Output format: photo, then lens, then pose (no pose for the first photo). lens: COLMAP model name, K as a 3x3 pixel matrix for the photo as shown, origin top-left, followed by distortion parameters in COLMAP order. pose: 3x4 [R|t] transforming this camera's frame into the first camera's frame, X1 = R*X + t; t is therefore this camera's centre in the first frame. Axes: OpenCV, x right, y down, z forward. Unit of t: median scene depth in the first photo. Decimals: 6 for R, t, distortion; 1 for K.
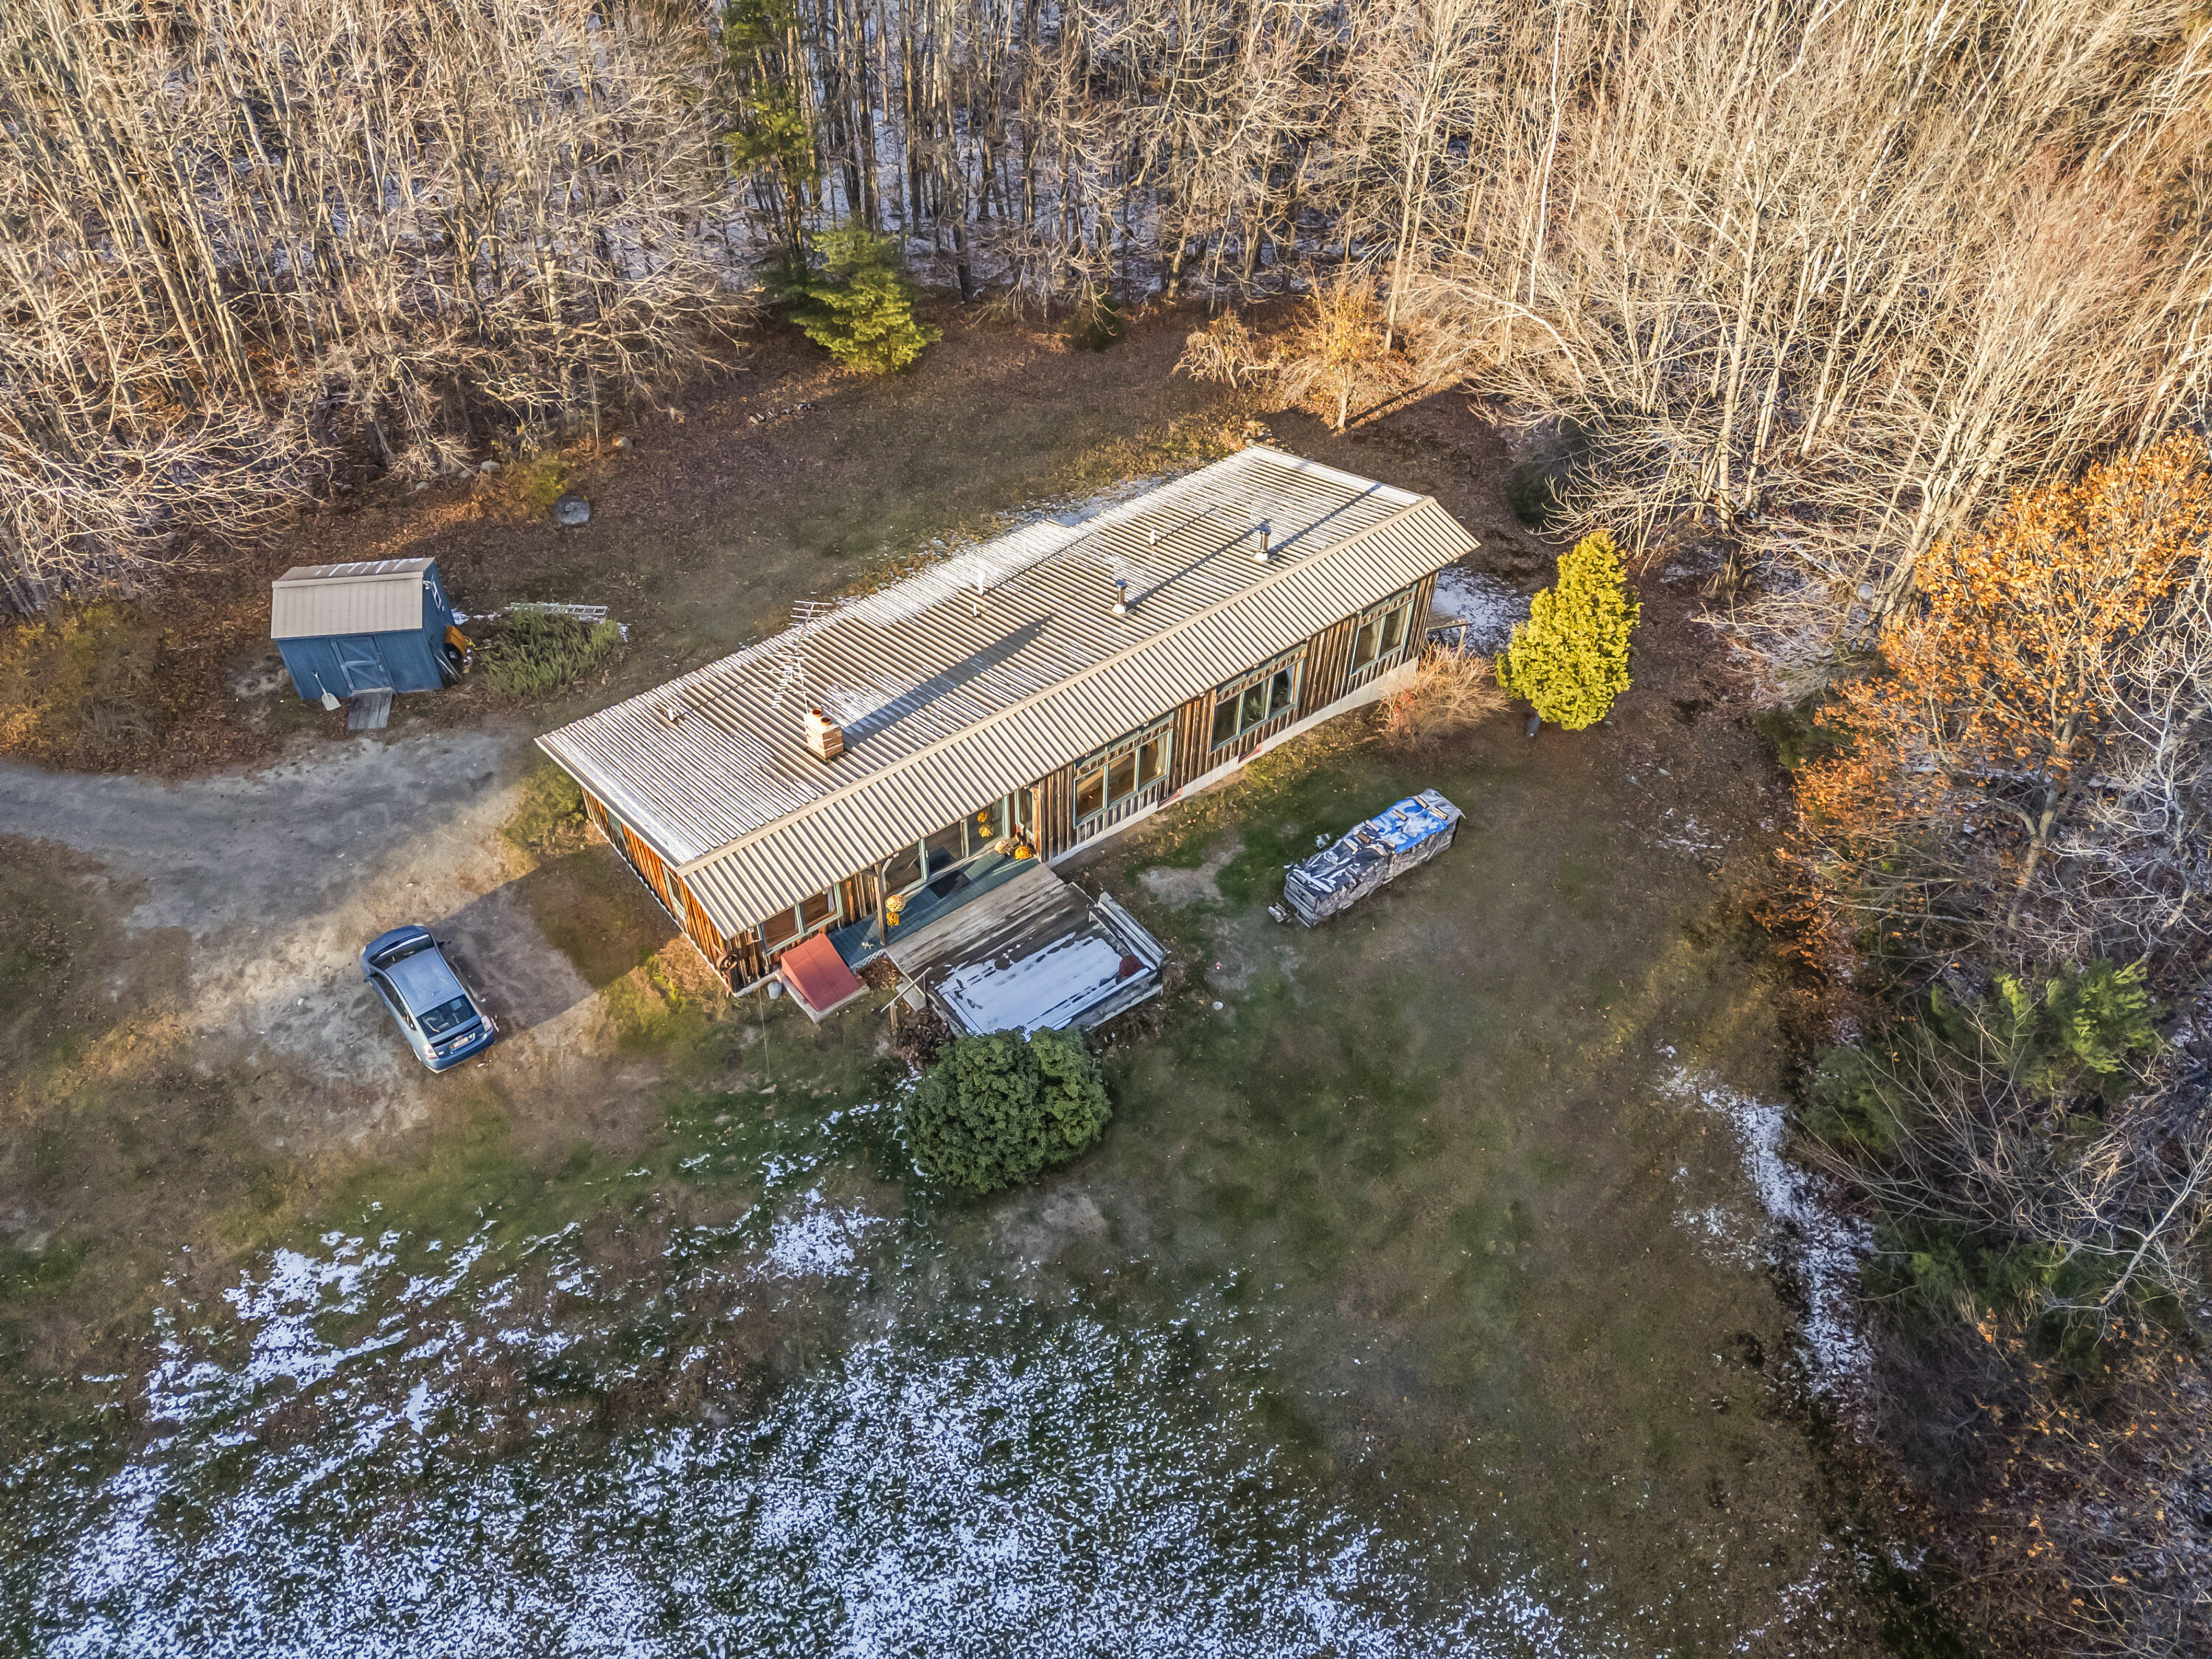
lens RADIAL K [[1595.5, 0, 1106.0], [0, 1595.5, 829.5], [0, 0, 1]] dist [0.102179, -0.094606]
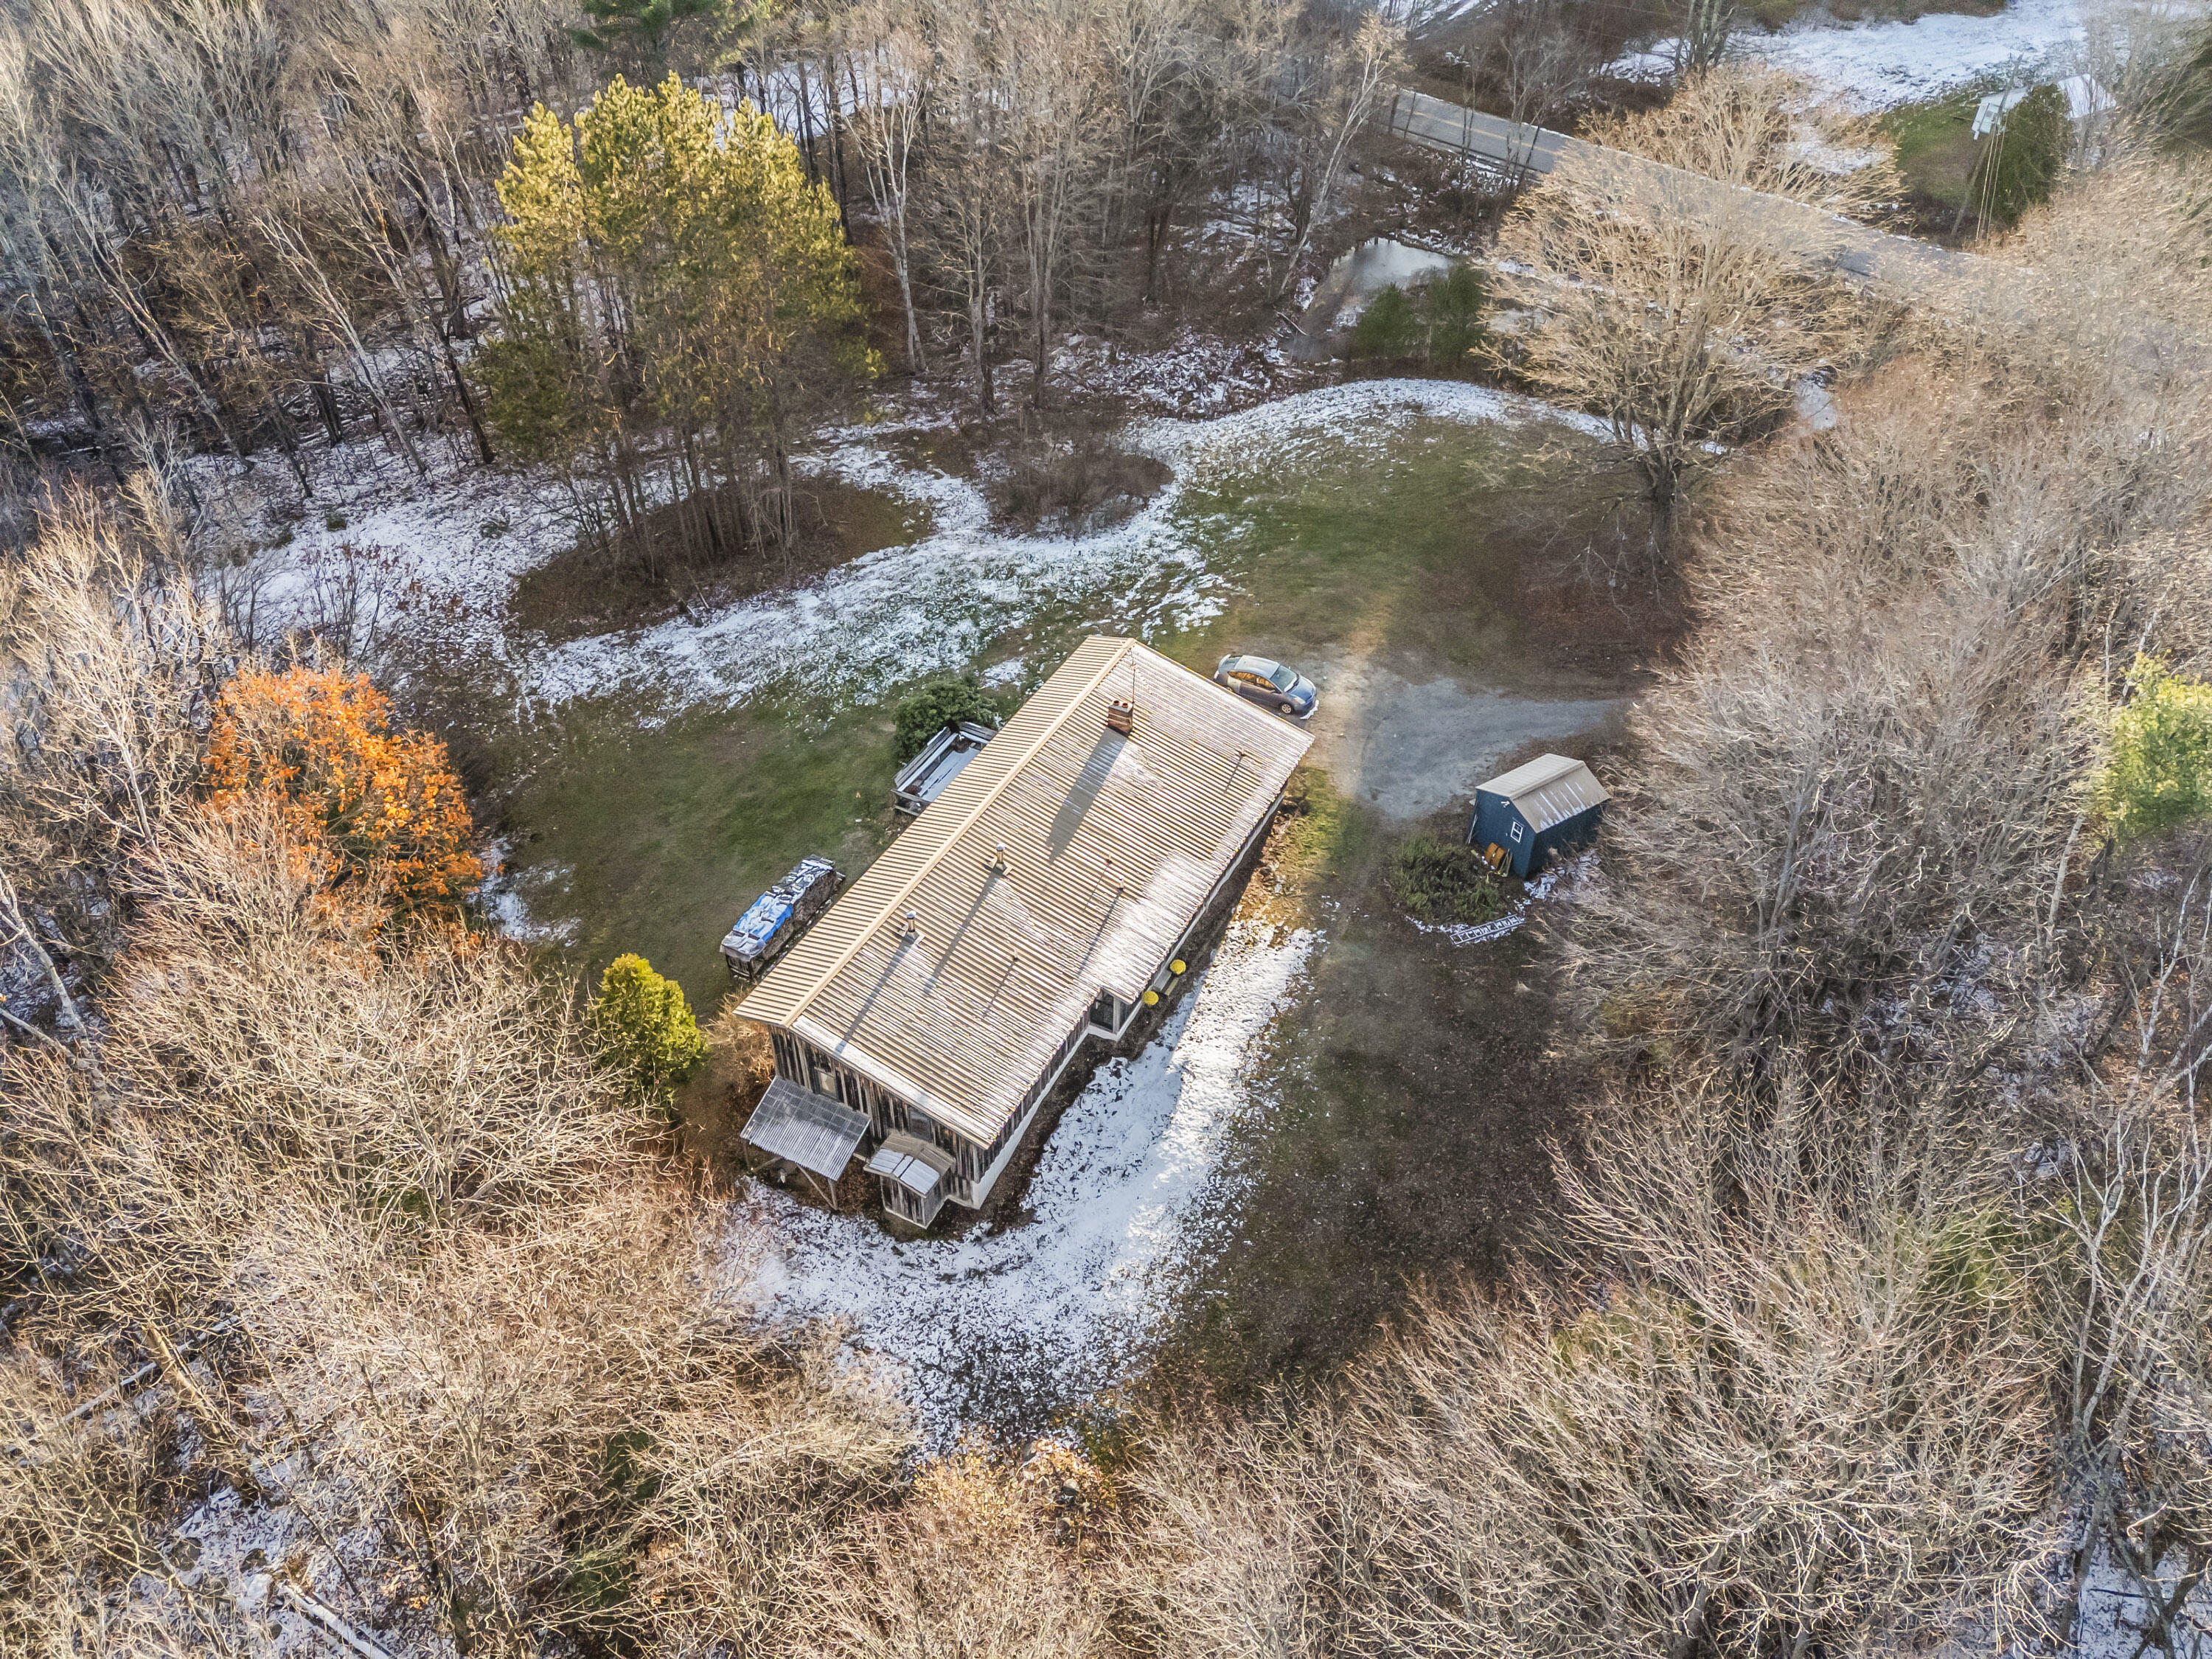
lens RADIAL K [[1619.3, 0, 1116.0], [0, 1619.3, 817.0], [0, 0, 1]] dist [0.056206, -0.005458]
pose [[-0.908464, 0.242920, -0.340123, 0.480931], [-0.324619, 0.102520, 0.940272, -1.870157], [0.263280, 0.964614, -0.014279, 1.335582]]
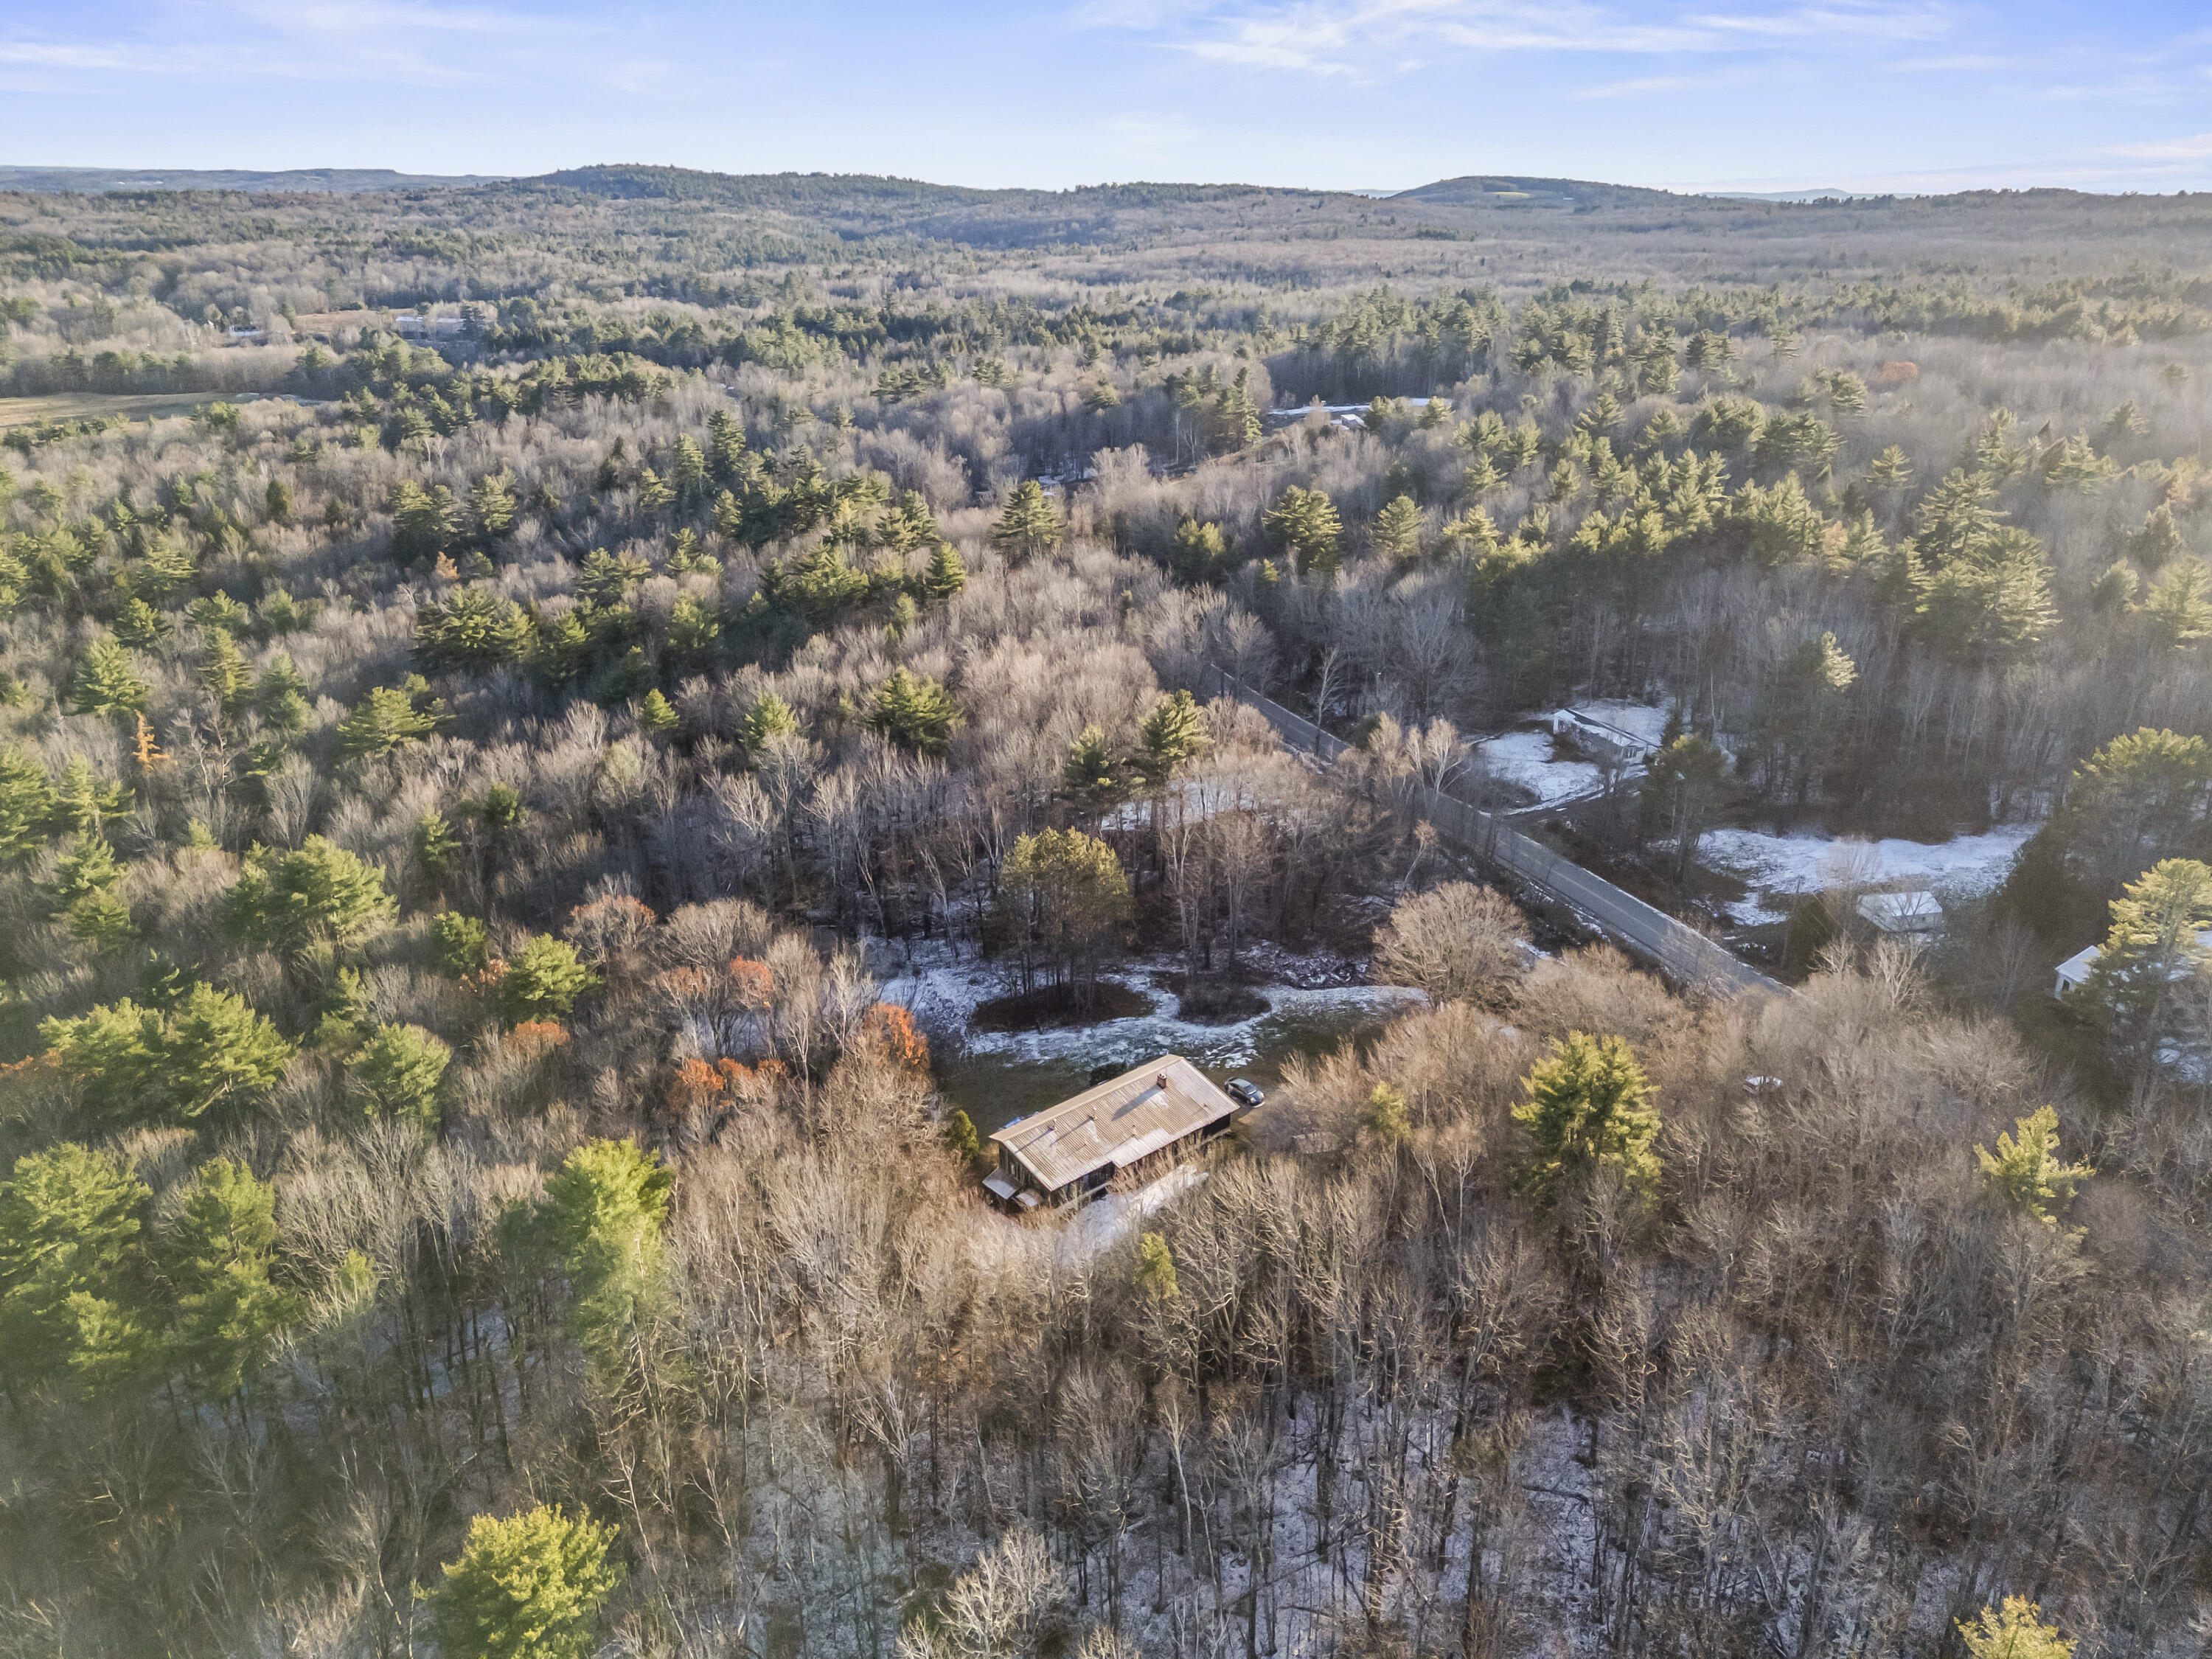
lens RADIAL K [[1619.3, 0, 1116.0], [0, 1619.3, 817.0], [0, 0, 1]] dist [0.056206, -0.005458]
pose [[-0.996851, -0.011102, -0.078512, 0.338675], [-0.076644, 0.388687, 0.918177, -5.024288], [0.020322, 0.921303, -0.388314, 2.399775]]
